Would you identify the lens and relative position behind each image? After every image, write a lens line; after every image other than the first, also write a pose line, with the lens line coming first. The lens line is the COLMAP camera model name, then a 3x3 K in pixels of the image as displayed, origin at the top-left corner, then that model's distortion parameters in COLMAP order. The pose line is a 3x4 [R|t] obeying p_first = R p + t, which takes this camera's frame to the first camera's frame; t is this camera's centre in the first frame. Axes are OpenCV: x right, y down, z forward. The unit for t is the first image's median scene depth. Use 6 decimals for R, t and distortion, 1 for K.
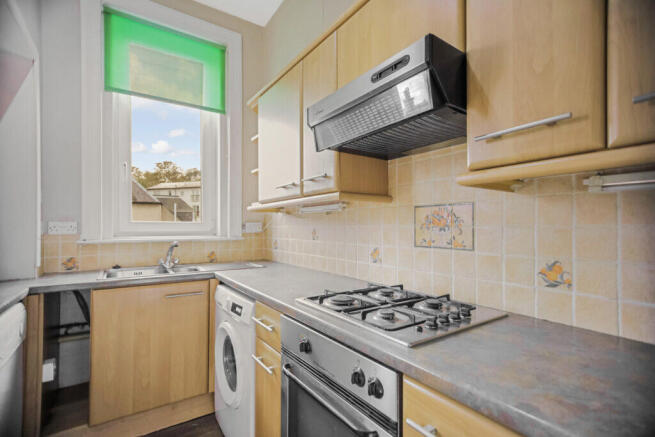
lens RADIAL K [[313.1, 0, 329.7], [0, 313.1, 220.8], [0, 0, 1]] dist [-0.001317, 0.000459]
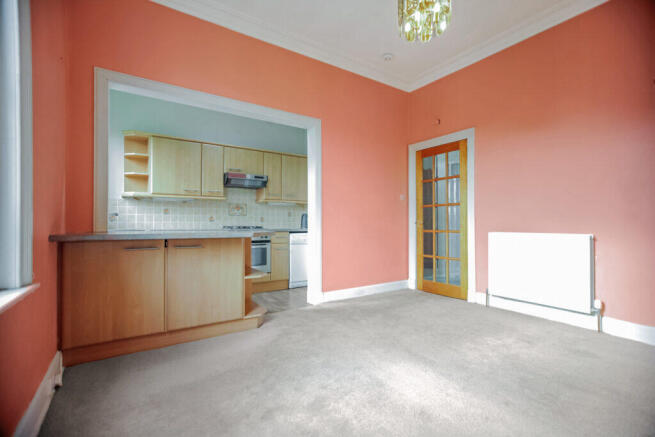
lens RADIAL K [[313.1, 0, 332.7], [0, 313.1, 220.9], [0, 0, 1]] dist [-0.001317, 0.000459]
pose [[0.040554, 0.022814, 0.998917, -3.106771], [-0.003161, 0.999737, -0.022704, 0.218442], [-0.999172, -0.002237, 0.040616, -0.268320]]
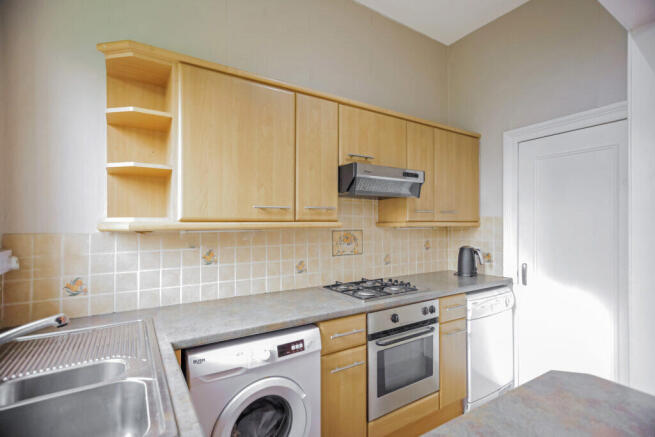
lens RADIAL K [[313.1, 0, 324.4], [0, 313.1, 220.0], [0, 0, 1]] dist [-0.001317, 0.000459]
pose [[0.075740, 0.023131, 0.996859, -1.344819], [-0.000807, 0.999732, -0.023137, -0.065332], [-0.997127, 0.000948, 0.075738, 0.928960]]
